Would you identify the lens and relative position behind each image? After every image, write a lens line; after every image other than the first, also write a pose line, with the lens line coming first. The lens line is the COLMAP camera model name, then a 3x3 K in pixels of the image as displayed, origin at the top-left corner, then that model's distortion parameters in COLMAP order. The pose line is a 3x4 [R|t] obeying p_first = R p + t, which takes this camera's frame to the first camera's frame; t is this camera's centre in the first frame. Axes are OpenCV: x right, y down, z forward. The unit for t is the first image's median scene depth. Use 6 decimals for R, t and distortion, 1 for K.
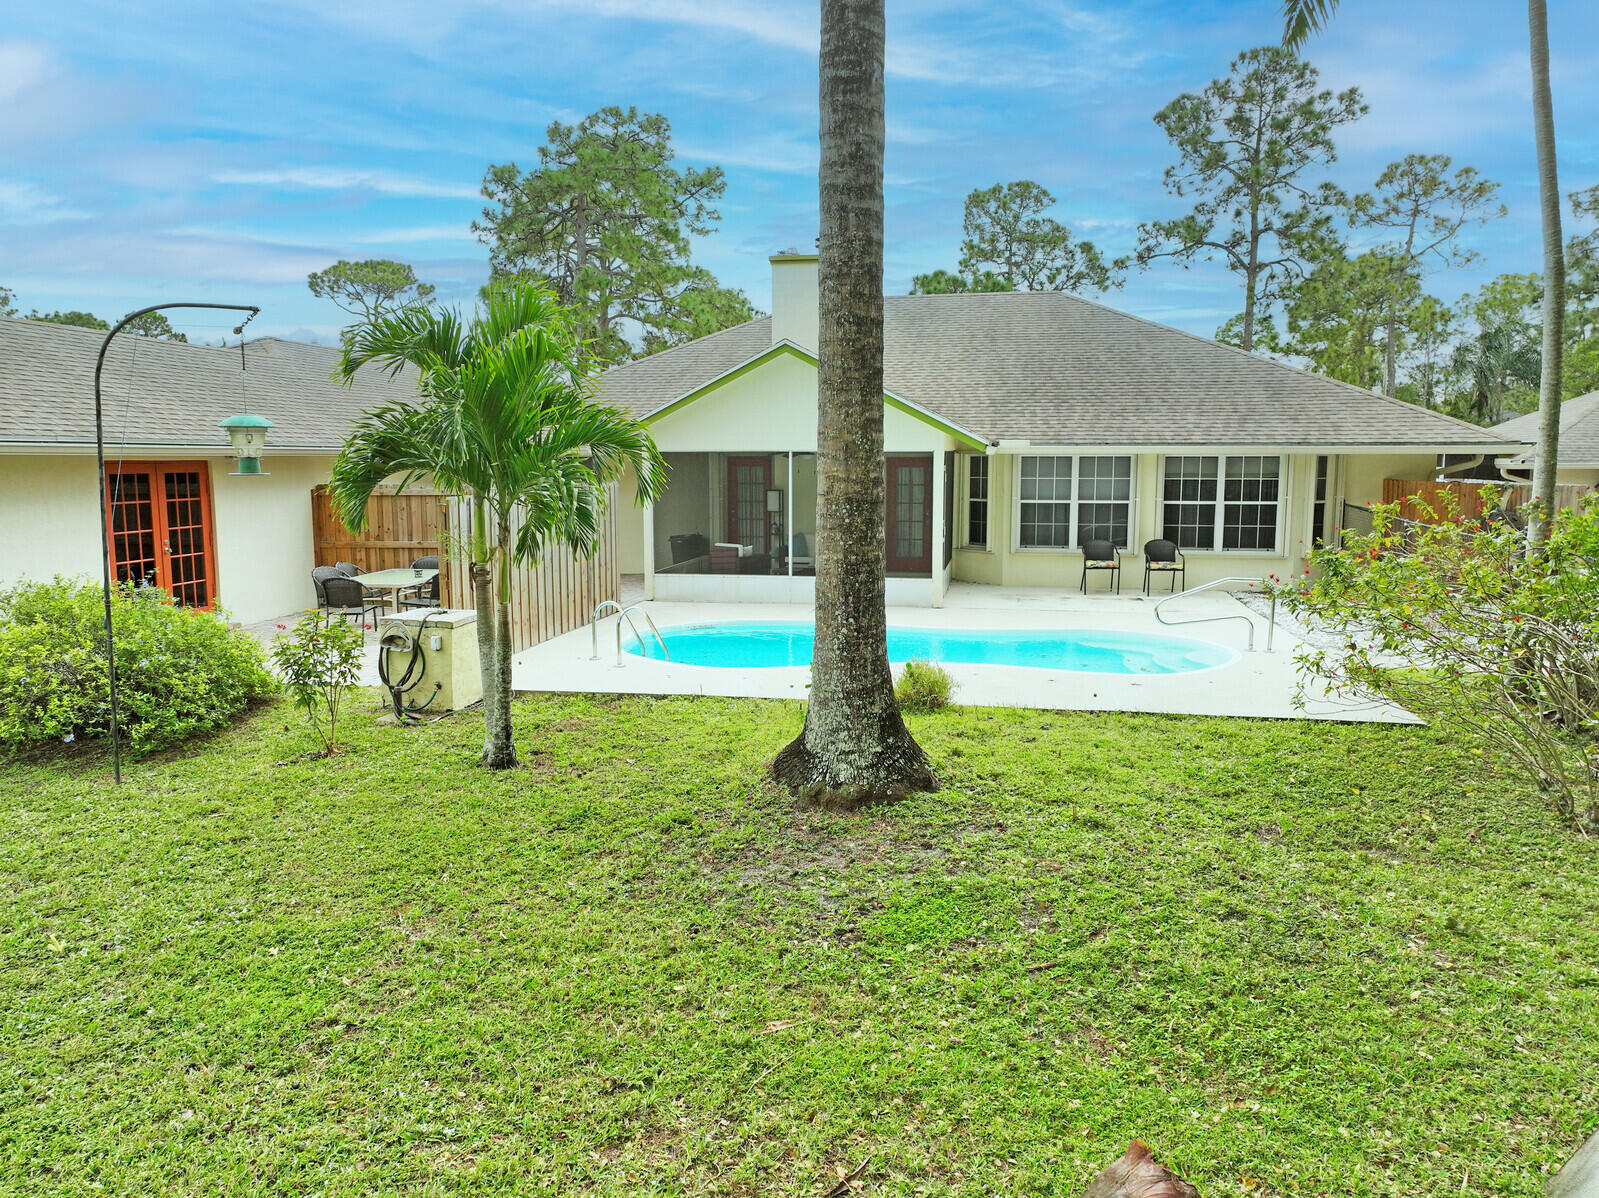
lens RADIAL K [[1117.7, 0, 799.5], [0, 1117.7, 599.0], [0, 0, 1]] dist [0.009190, 0.004325]
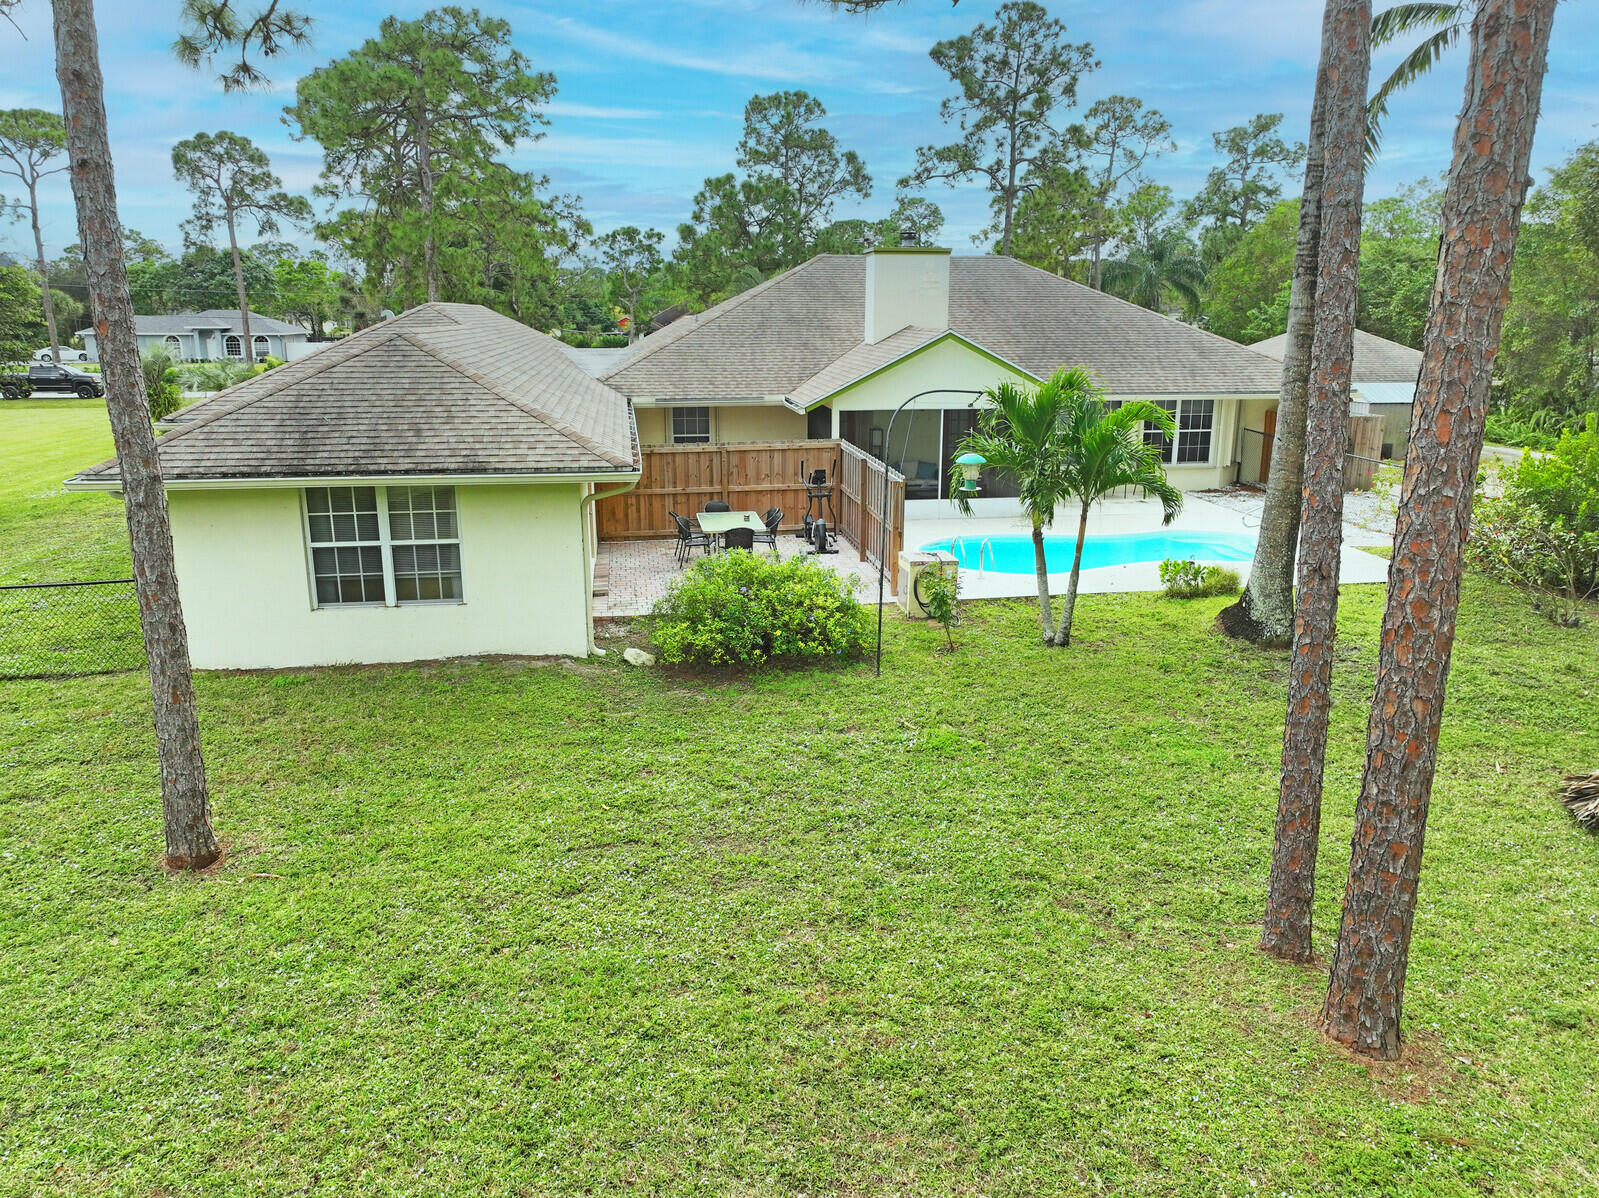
lens RADIAL K [[1121.6, 0, 799.5], [0, 1121.6, 599.0], [0, 0, 1]] dist [-0.004455, -0.001324]
pose [[0.945683, -0.079764, 0.315153, -0.223441], [0.041042, 0.990969, 0.127656, -0.029959], [-0.322489, -0.107787, 0.940416, -0.093057]]
